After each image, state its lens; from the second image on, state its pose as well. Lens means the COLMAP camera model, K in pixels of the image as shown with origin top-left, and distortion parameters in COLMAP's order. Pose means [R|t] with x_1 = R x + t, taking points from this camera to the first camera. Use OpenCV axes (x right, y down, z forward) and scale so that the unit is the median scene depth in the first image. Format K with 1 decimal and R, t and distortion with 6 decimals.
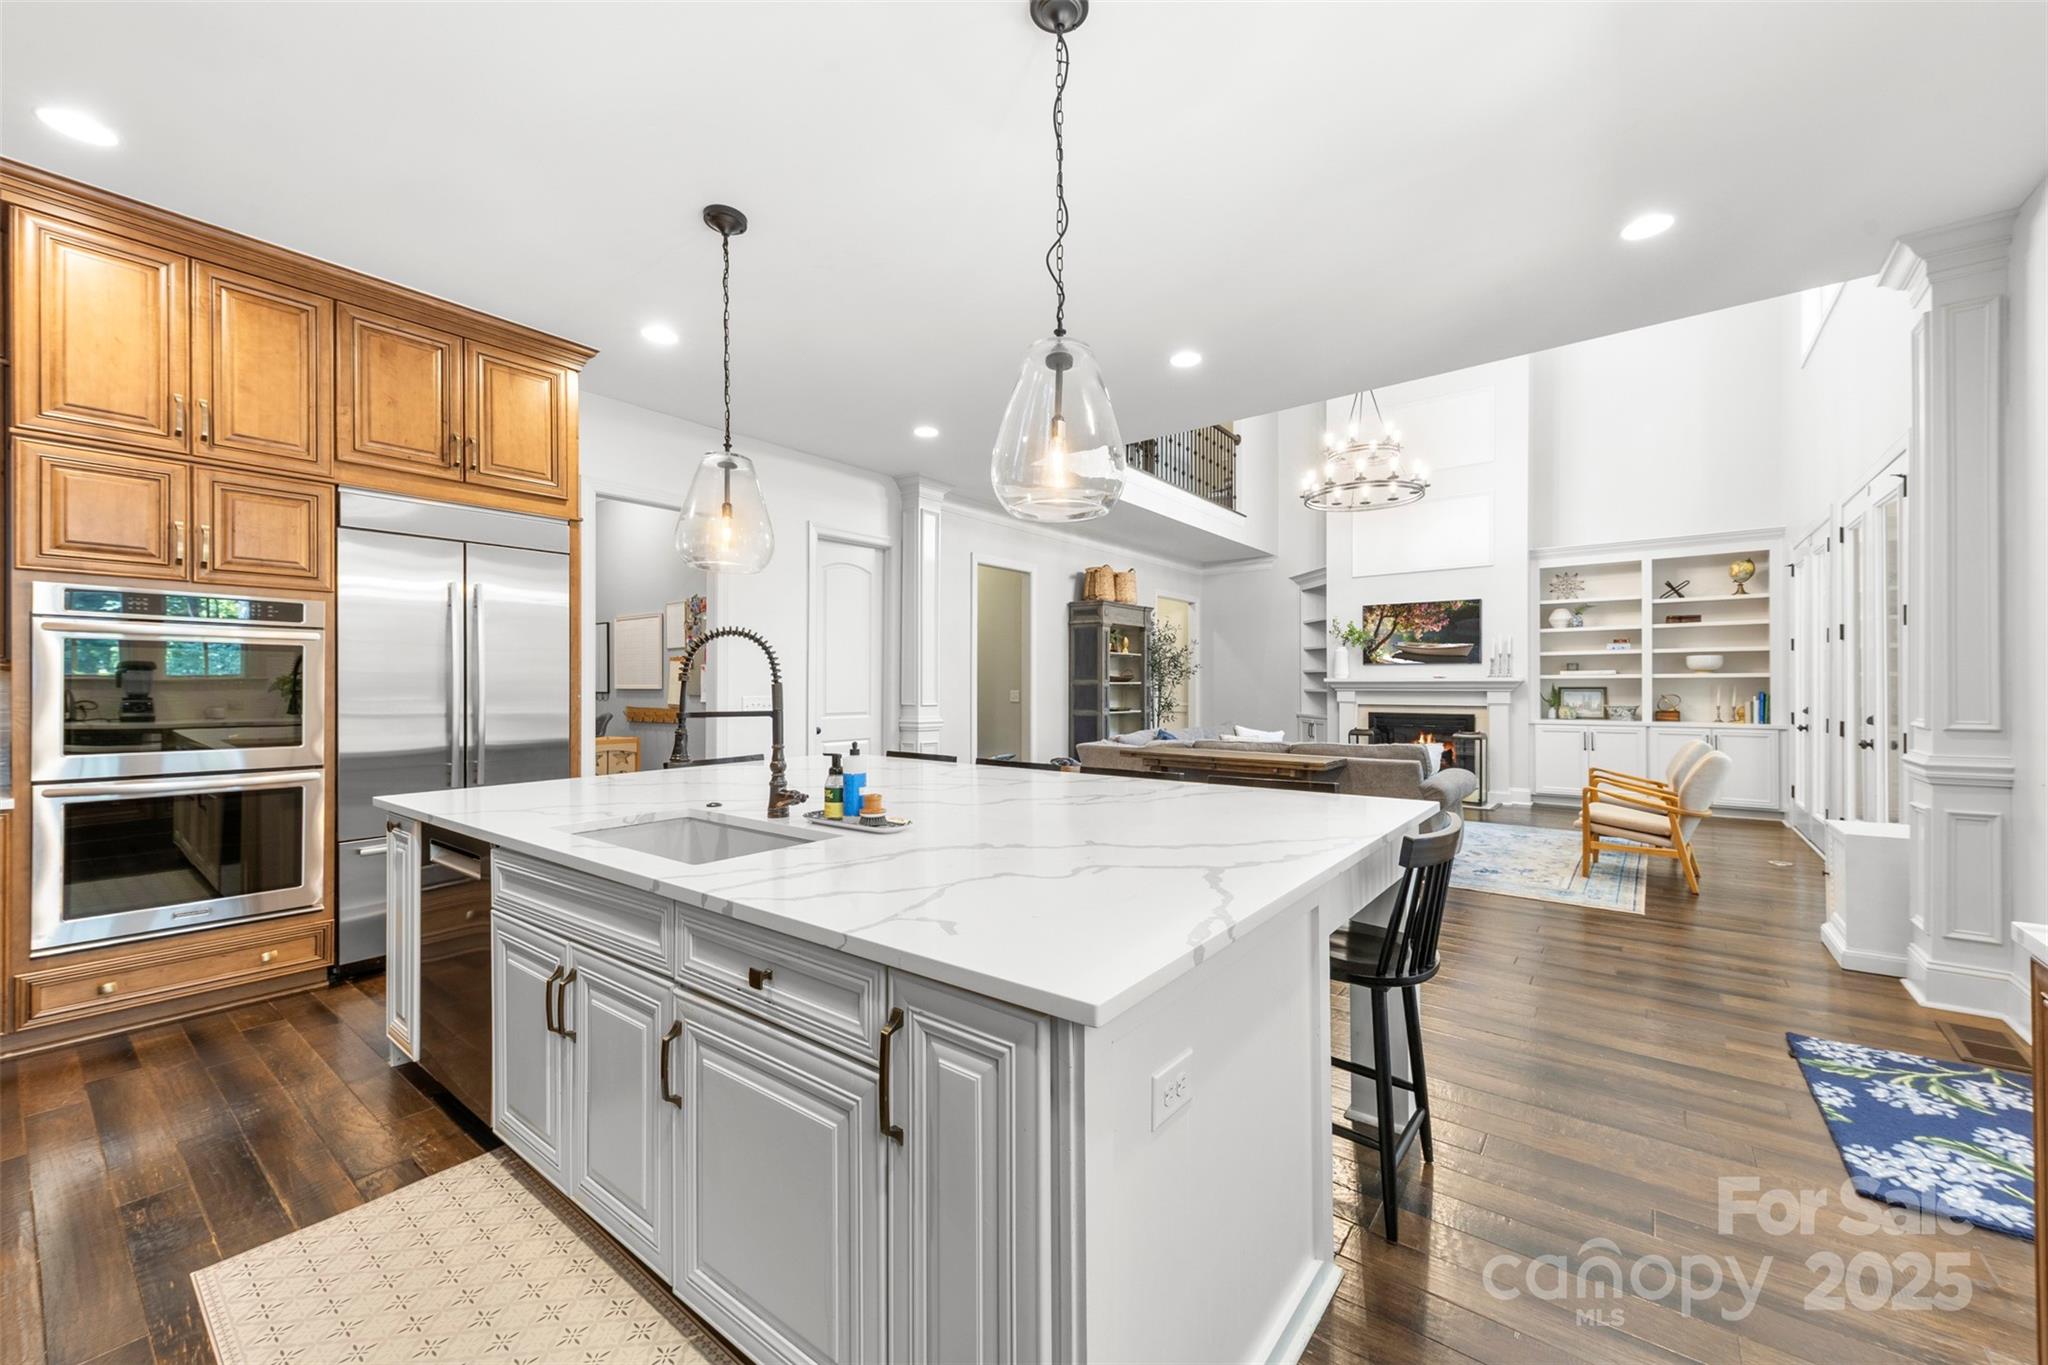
lens RADIAL K [[789.3, 0, 1029.5], [0, 789.3, 689.2], [0, 0, 1]] dist [-0.000811, -0.000272]
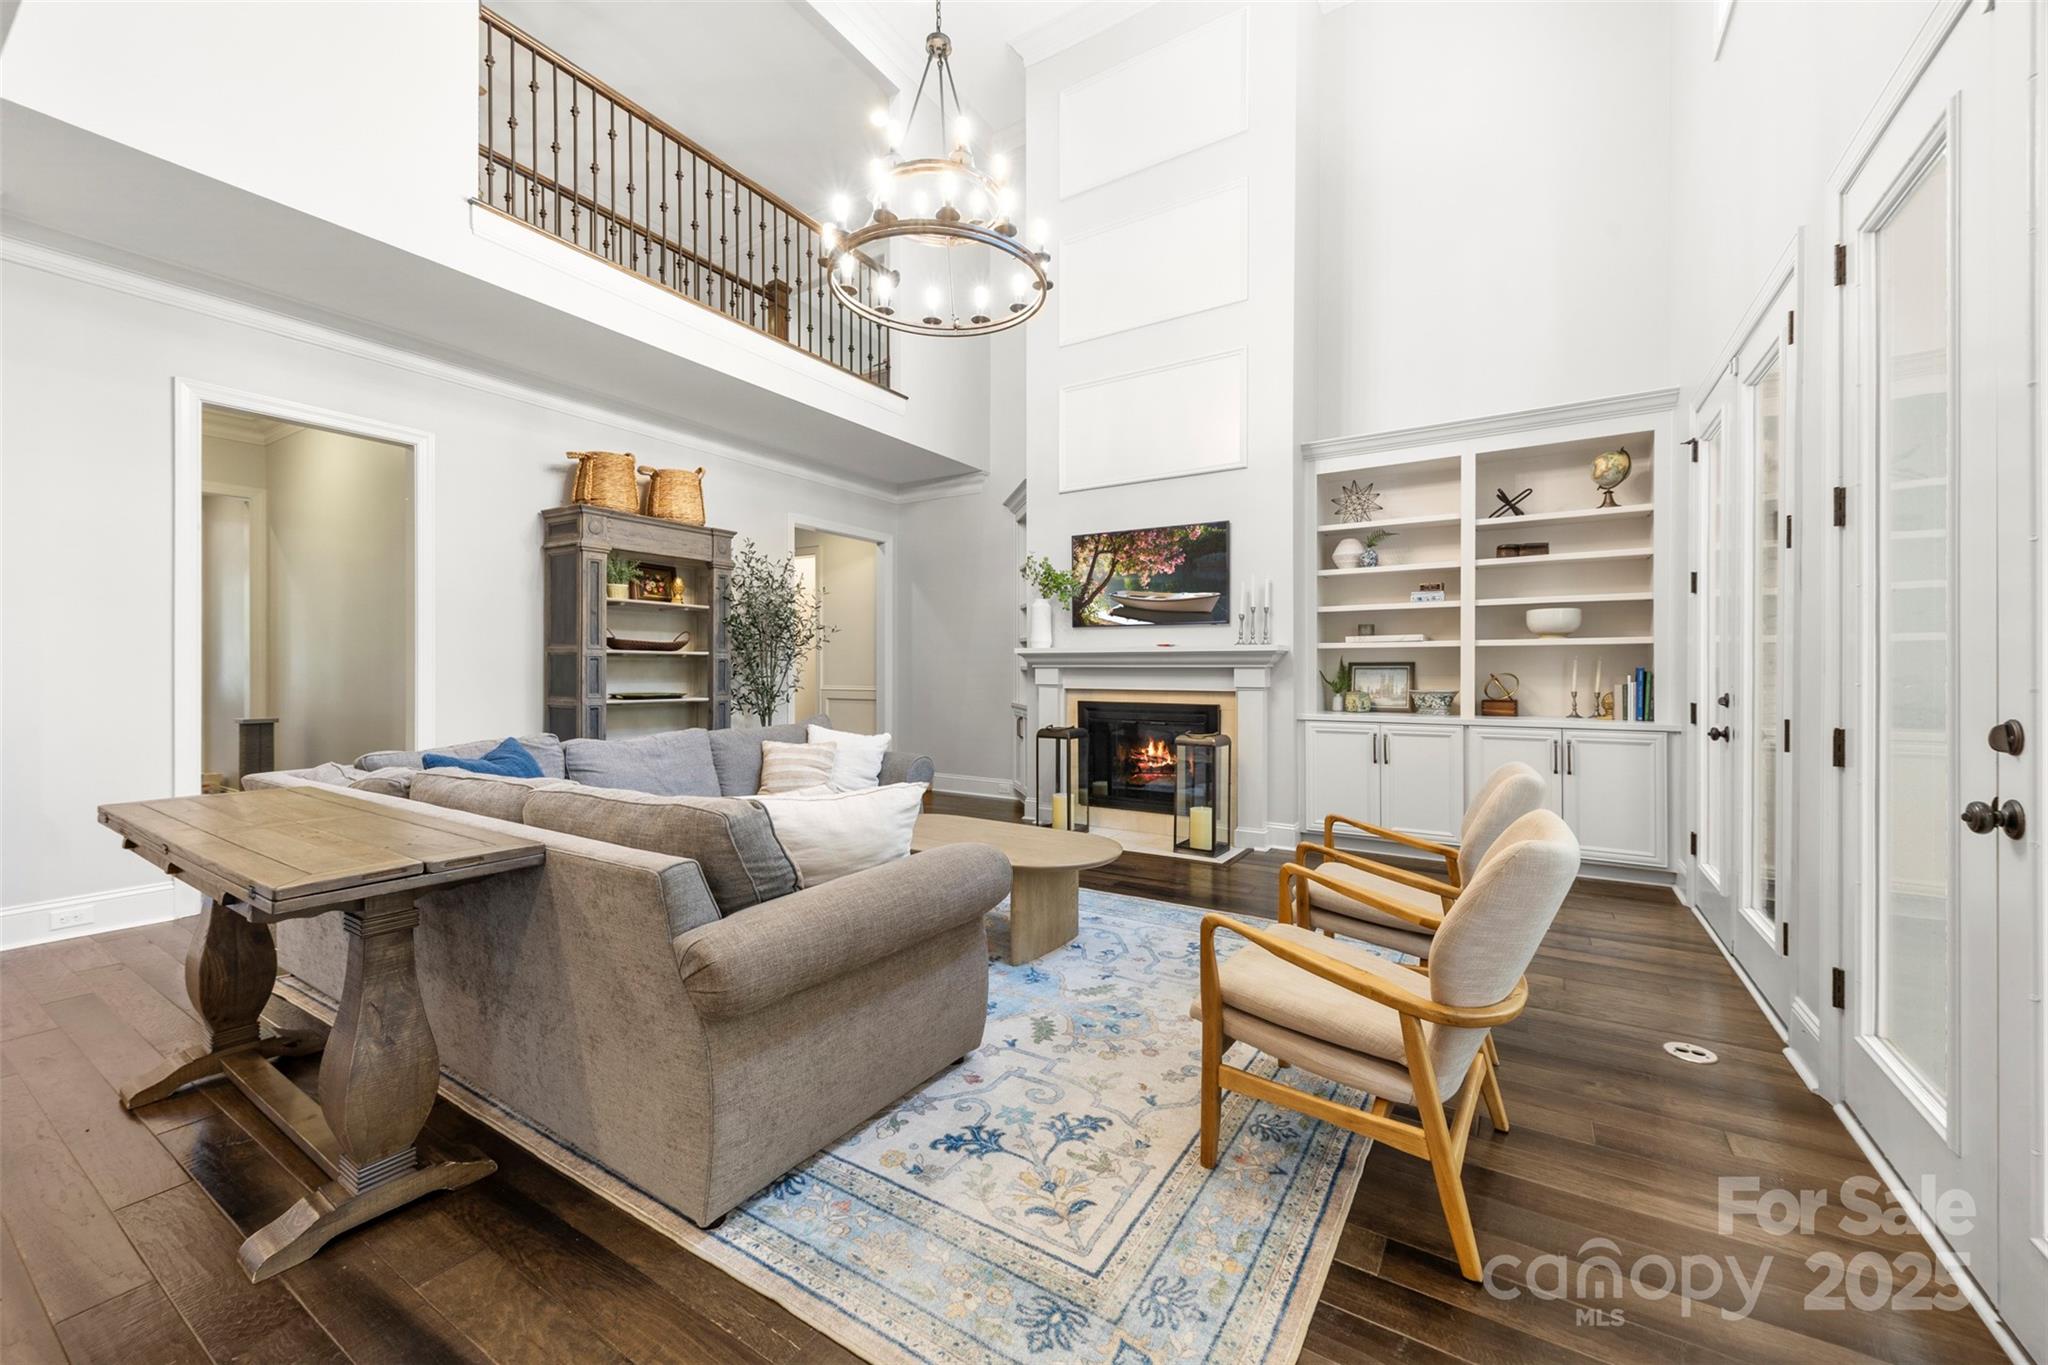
lens RADIAL K [[789.3, 0, 1029.1], [0, 789.3, 673.9], [0, 0, 1]] dist [-0.000811, -0.000272]
pose [[0.995086, 0.005242, 0.098875, 0.358890], [-0.005095, 0.999986, -0.001741, 0.009638], [-0.098882, 0.001229, 0.995098, 0.396471]]
